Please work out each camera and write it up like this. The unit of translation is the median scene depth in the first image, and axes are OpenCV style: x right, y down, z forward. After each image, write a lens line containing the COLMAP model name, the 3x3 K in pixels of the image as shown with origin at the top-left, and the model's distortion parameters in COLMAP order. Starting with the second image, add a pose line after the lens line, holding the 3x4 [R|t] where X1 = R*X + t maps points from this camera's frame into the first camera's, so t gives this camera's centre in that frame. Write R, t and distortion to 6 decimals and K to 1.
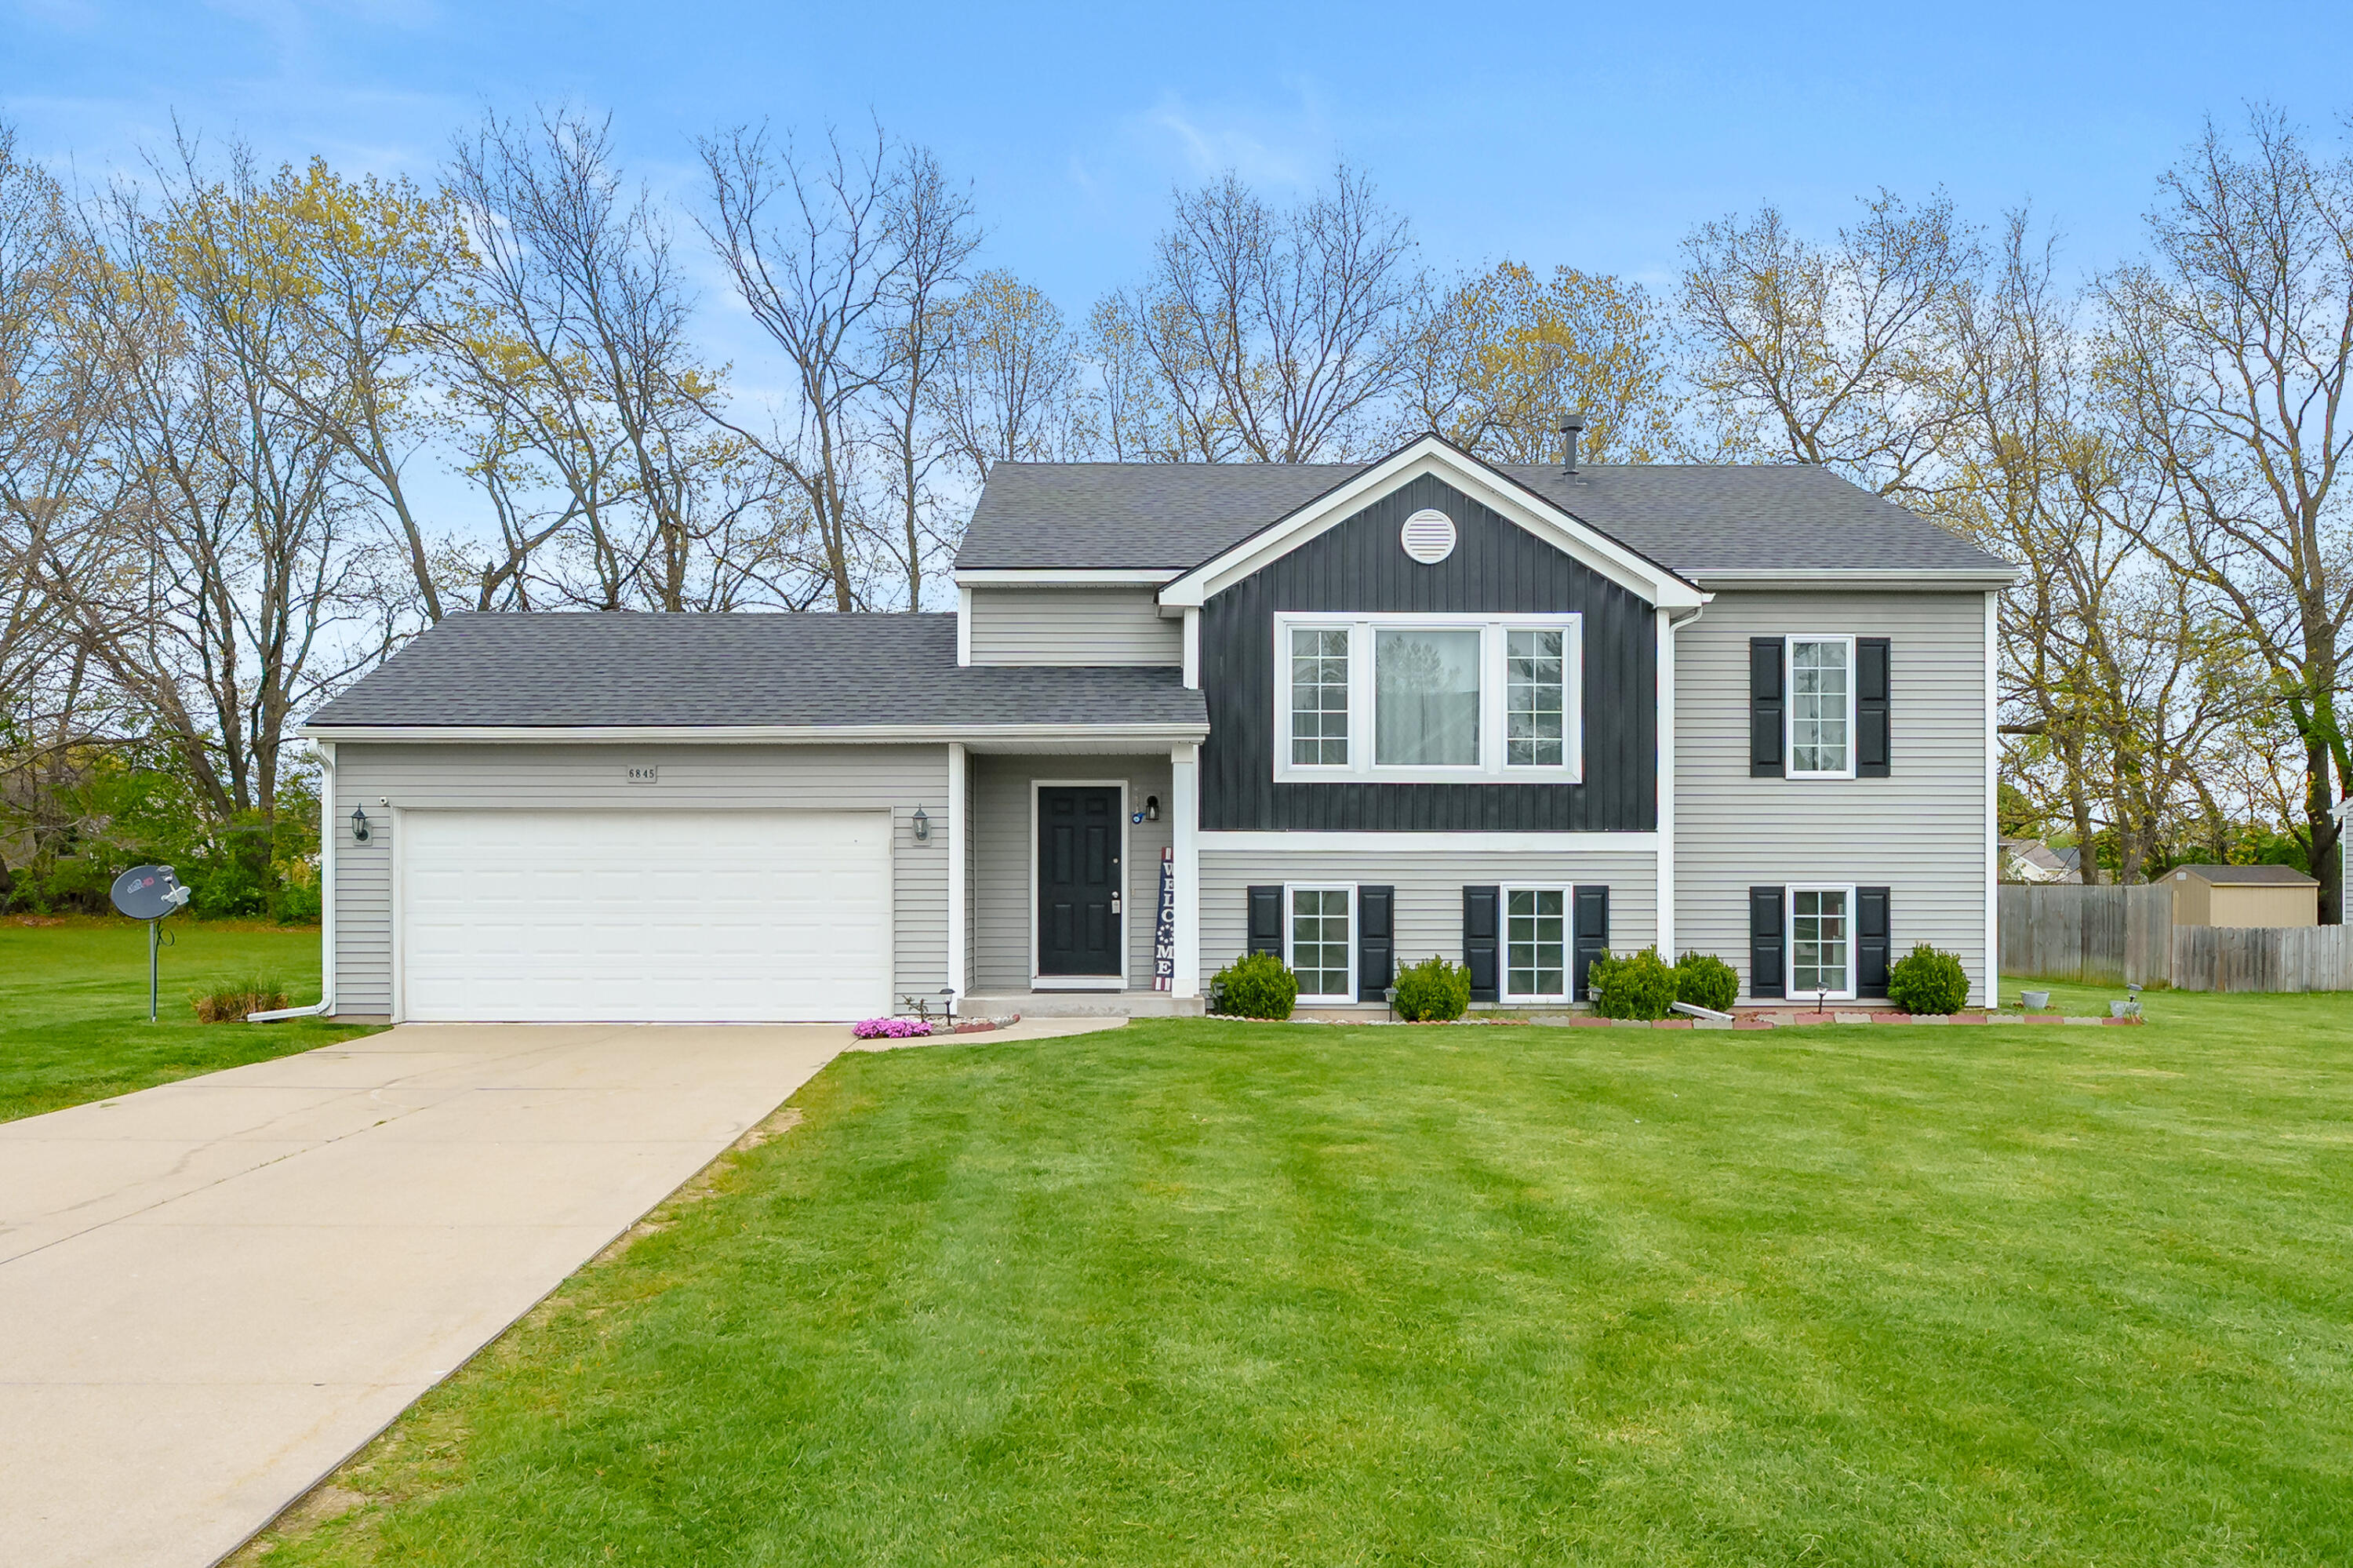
lens RADIAL K [[1622.2, 0, 1169.0], [0, 1622.2, 798.3], [0, 0, 1]] dist [0.020406, 0.003841]
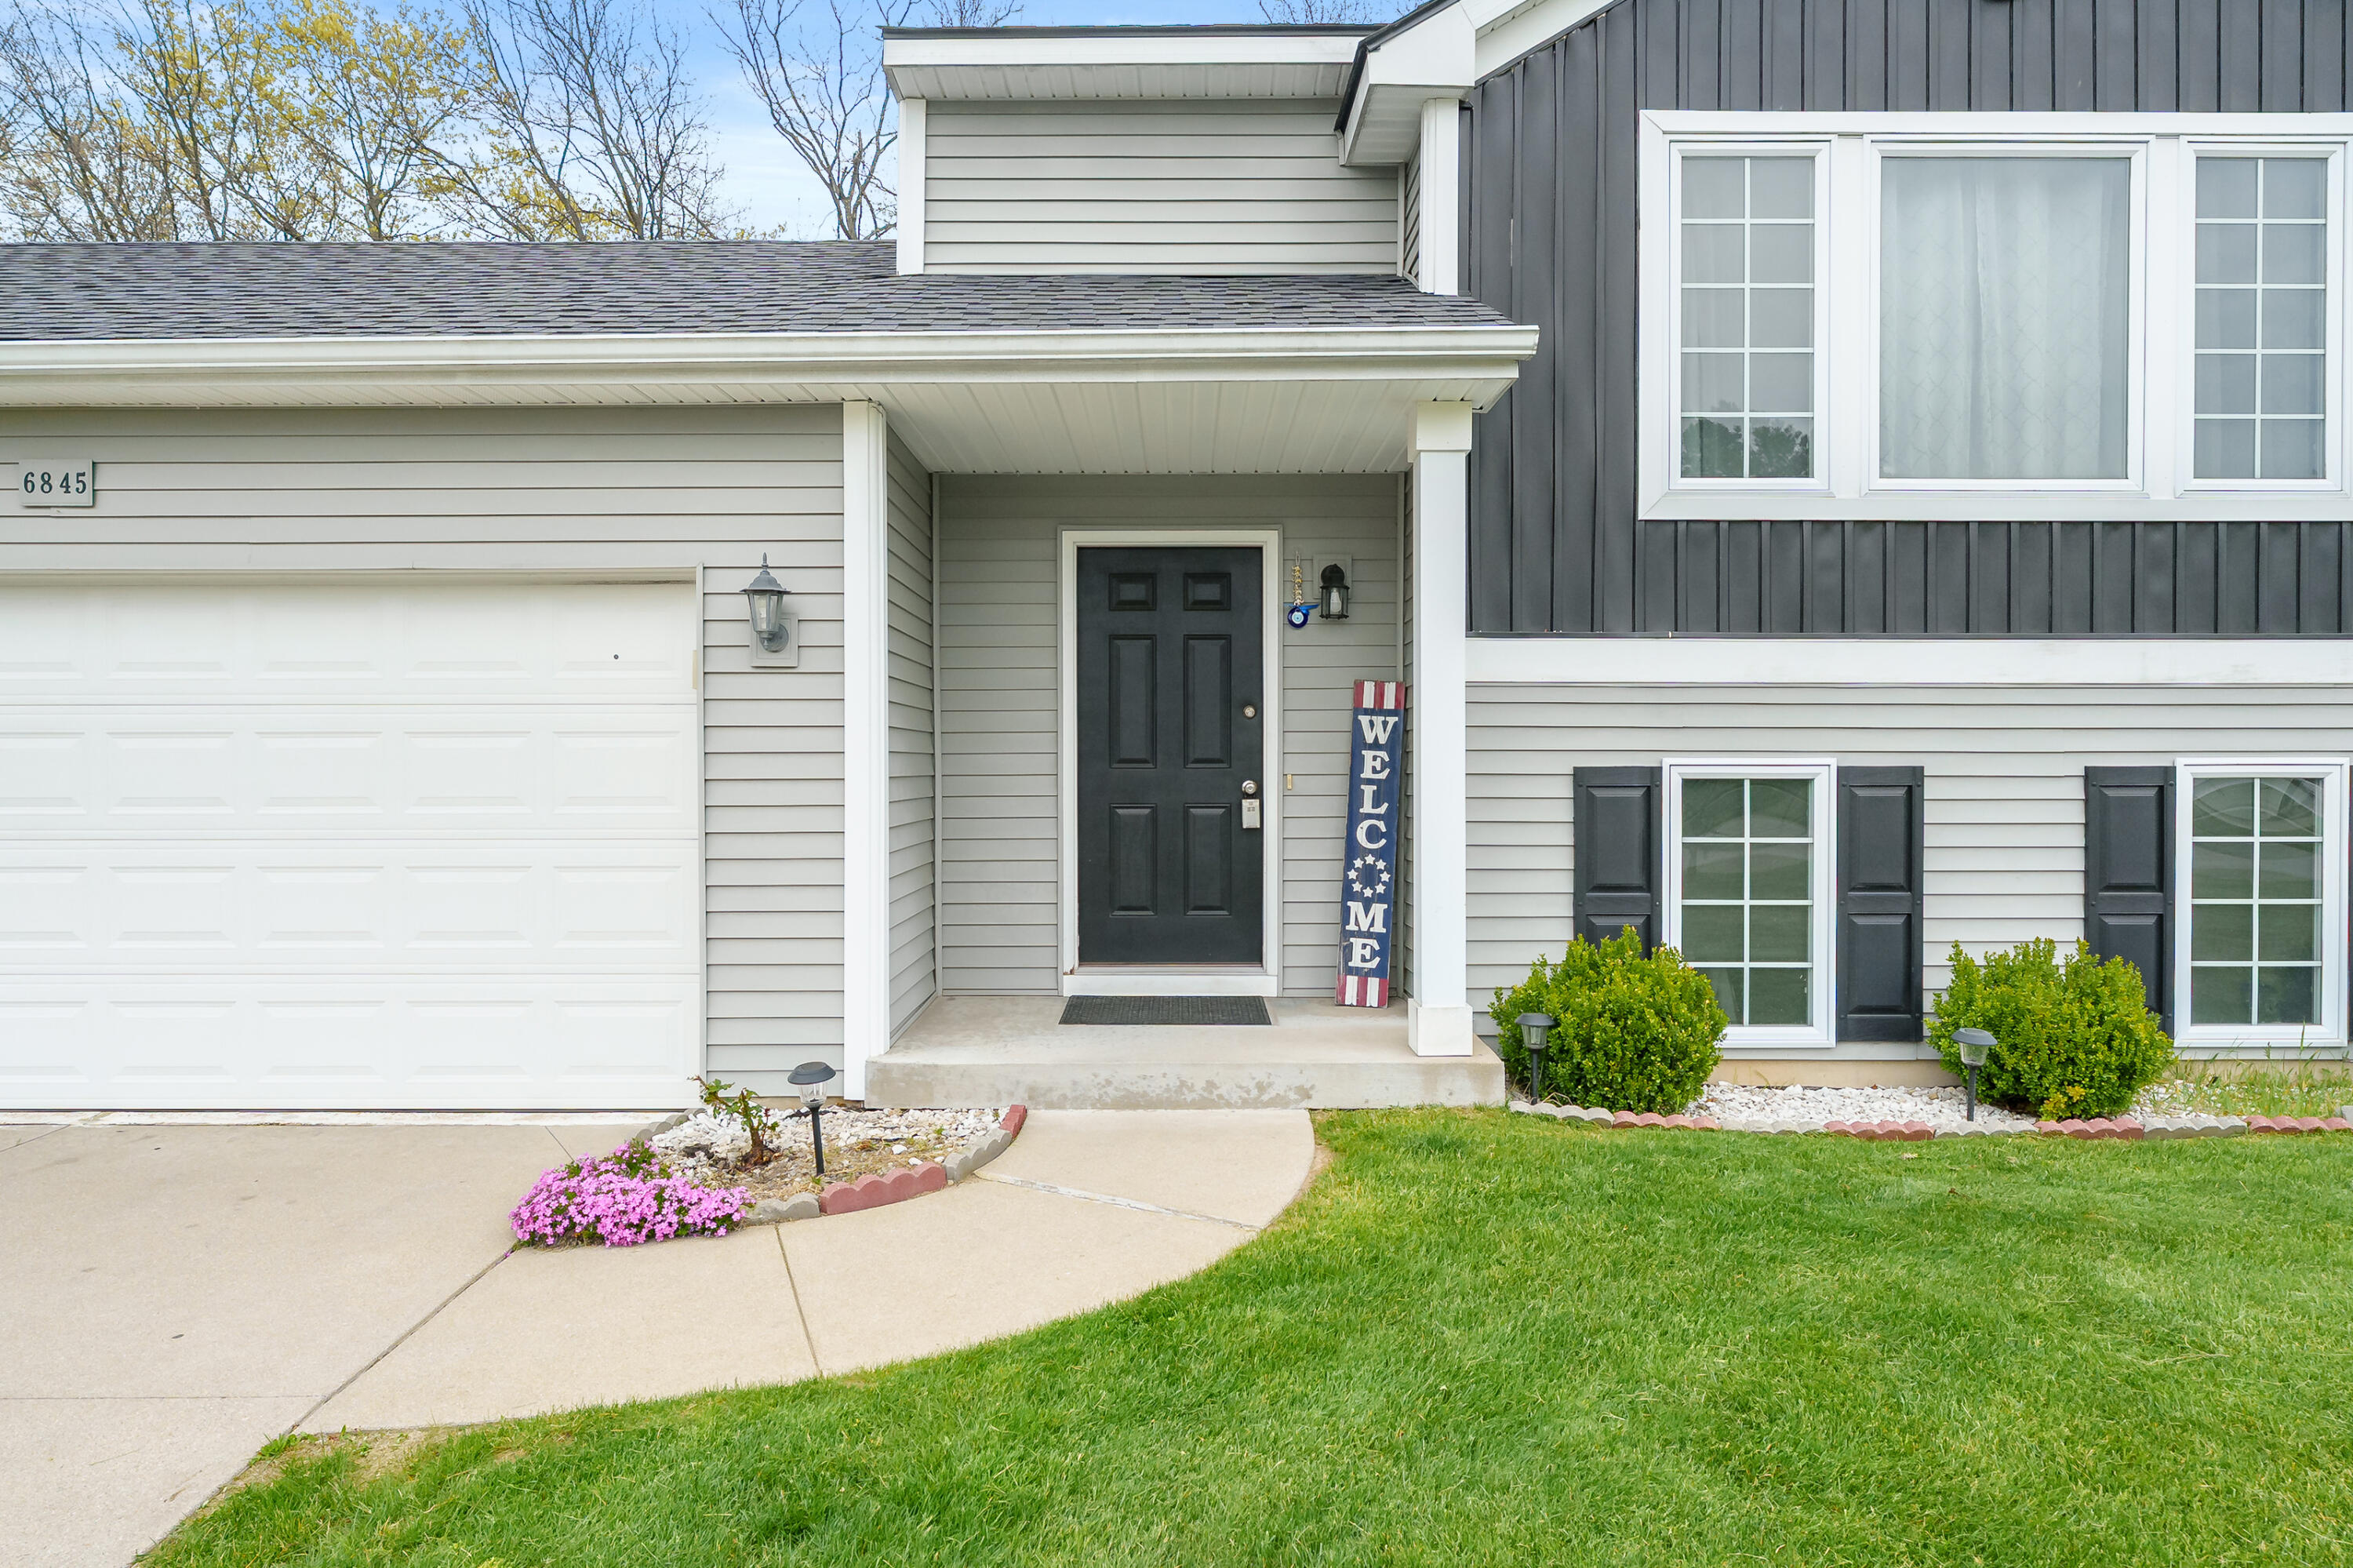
lens RADIAL K [[1334.6, 0, 1162.6], [0, 1334.6, 735.2], [0, 0, 1]] dist [-0.006513, 0.001560]
pose [[0.999490, -0.001932, -0.031865, -0.046583], [0.003057, 0.999372, 0.035312, 0.032786], [0.031777, -0.035391, 0.998868, 0.646922]]
